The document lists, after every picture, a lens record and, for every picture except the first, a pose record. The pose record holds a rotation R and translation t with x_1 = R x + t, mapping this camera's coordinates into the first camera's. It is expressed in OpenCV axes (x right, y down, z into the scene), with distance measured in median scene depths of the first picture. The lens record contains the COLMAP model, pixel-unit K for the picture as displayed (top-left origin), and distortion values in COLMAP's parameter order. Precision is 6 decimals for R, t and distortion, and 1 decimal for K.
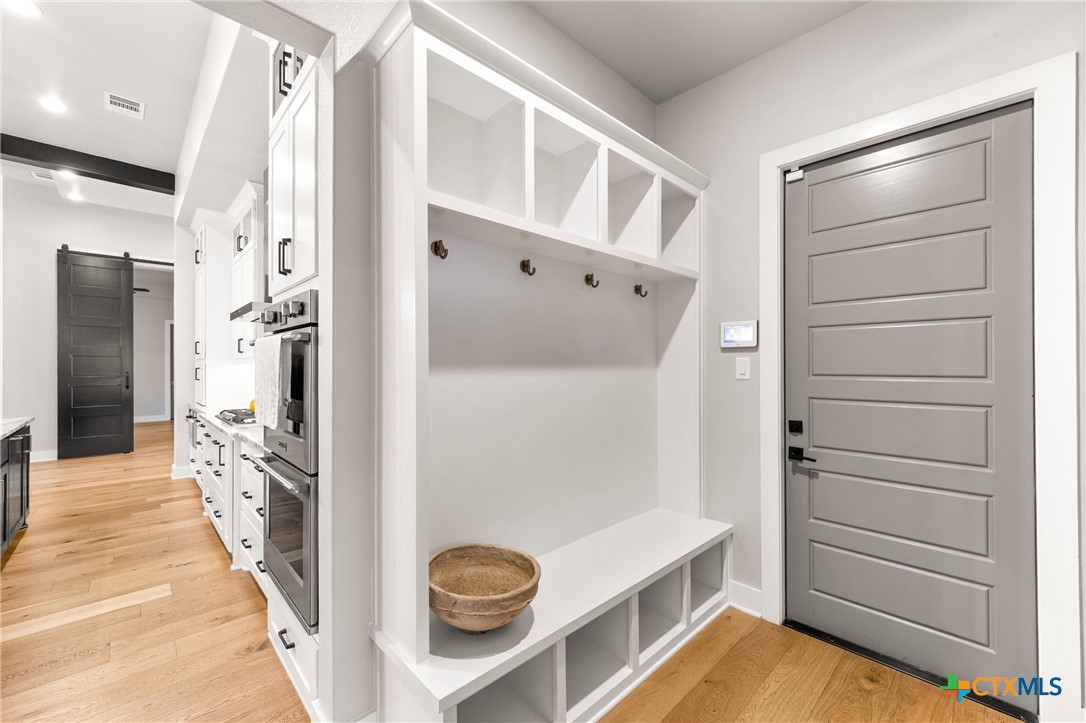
lens RADIAL K [[440.7, 0, 543.0], [0, 440.7, 361.5], [0, 0, 1]] dist [-0.035386, 0.015438]
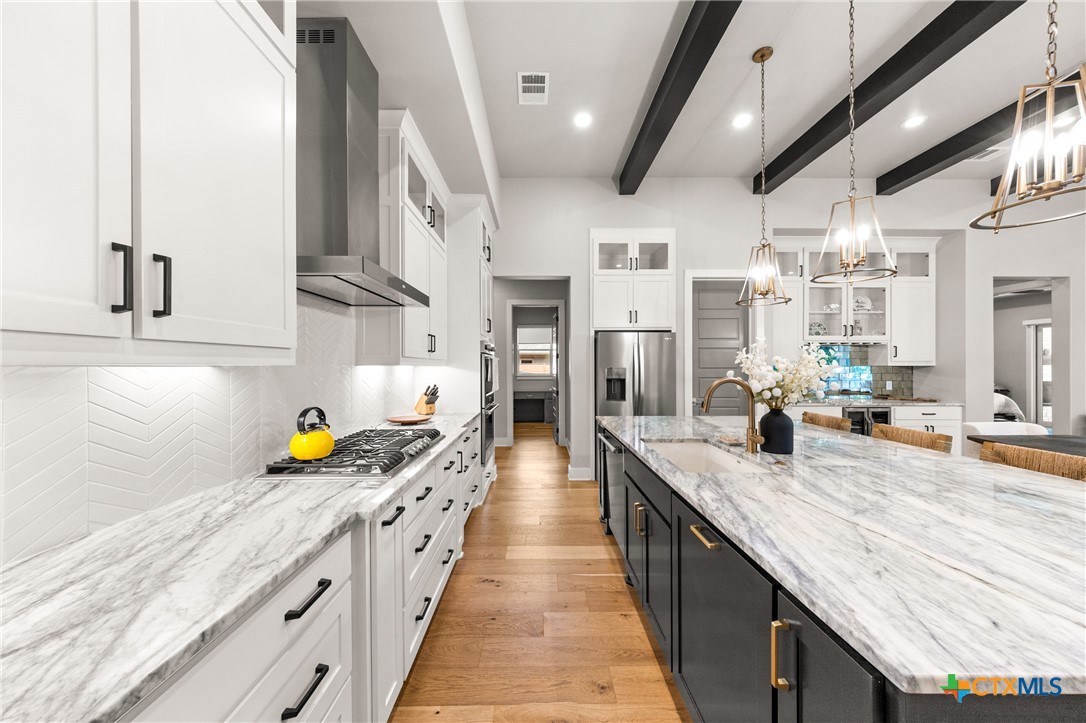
lens RADIAL K [[372.5, 0, 541.6], [0, 372.5, 366.7], [0, 0, 1]] dist [0.002510, 0.000043]
pose [[-0.728049, 0.004503, 0.685510, -1.034937], [0.001648, 0.999987, -0.004819, 0.008182], [-0.685523, -0.002378, -0.728047, 1.067312]]
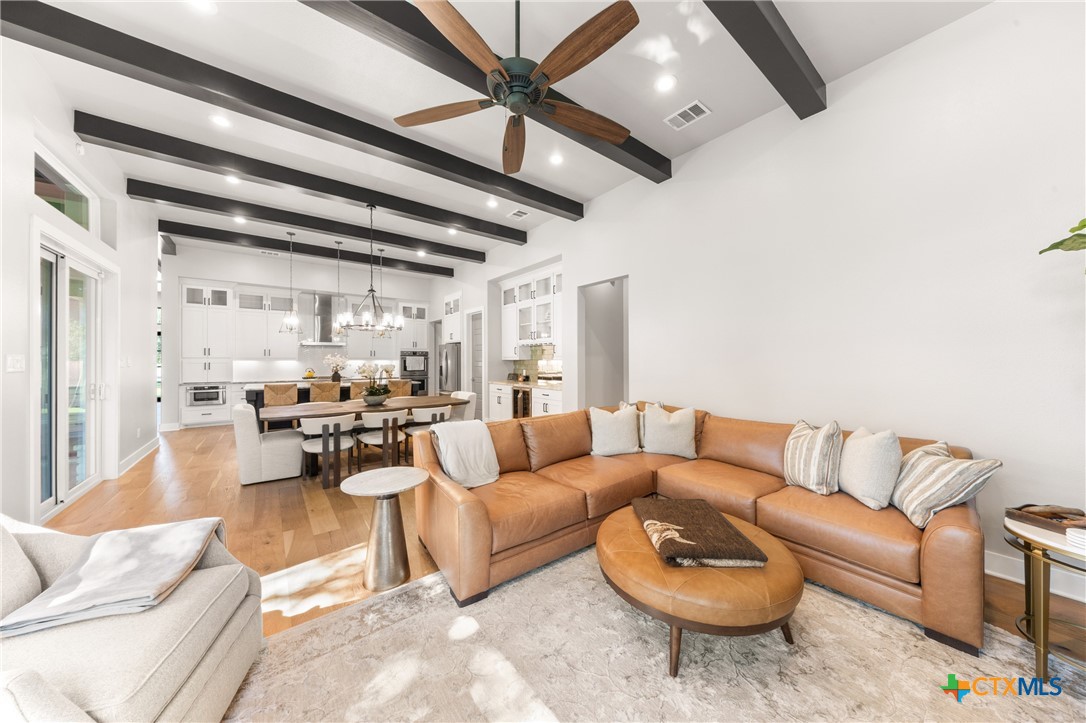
lens RADIAL K [[355.4, 0, 543.0], [0, 355.4, 361.5], [0, 0, 1]] dist [-0.000690, -0.000060]
pose [[0.101318, 0.001277, 0.994853, -2.727424], [-0.002029, 0.999997, -0.001077, 0.010088], [-0.994852, -0.001910, 0.101320, -0.859362]]
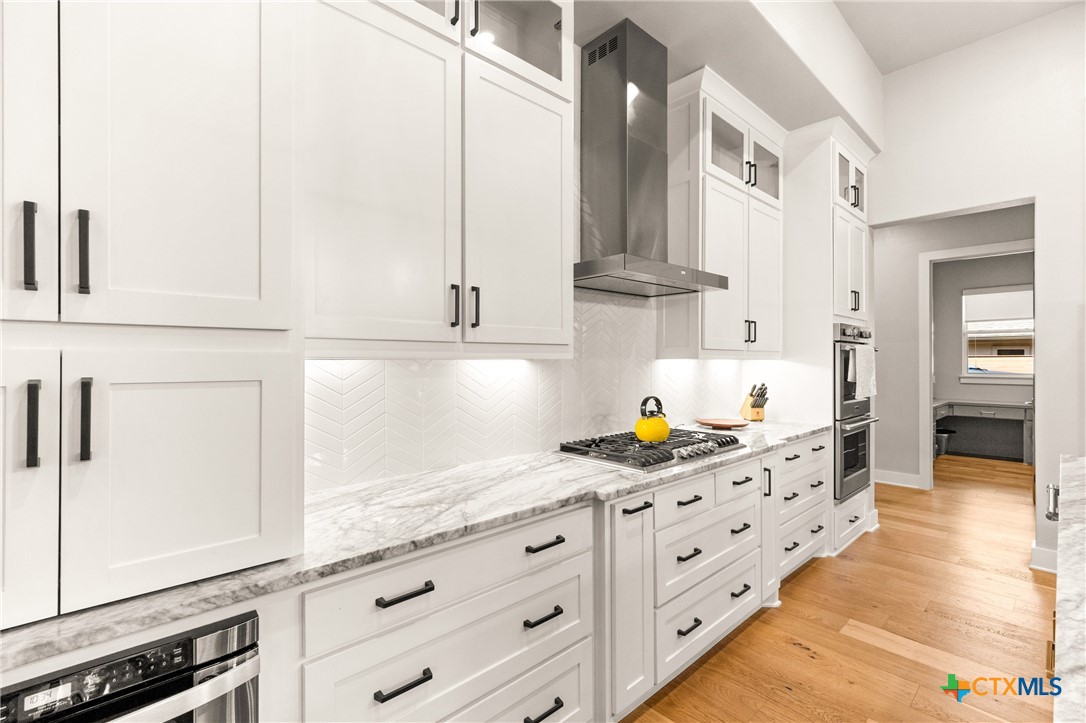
lens RADIAL K [[478.9, 0, 543.0], [0, 478.9, 361.5], [0, 0, 1]] dist [0.011848, -0.000108]
pose [[0.021084, 0.001291, 0.999777, -1.156946], [-0.005519, 0.999984, -0.001174, 0.008199], [-0.999762, -0.005493, 0.021091, 0.984514]]
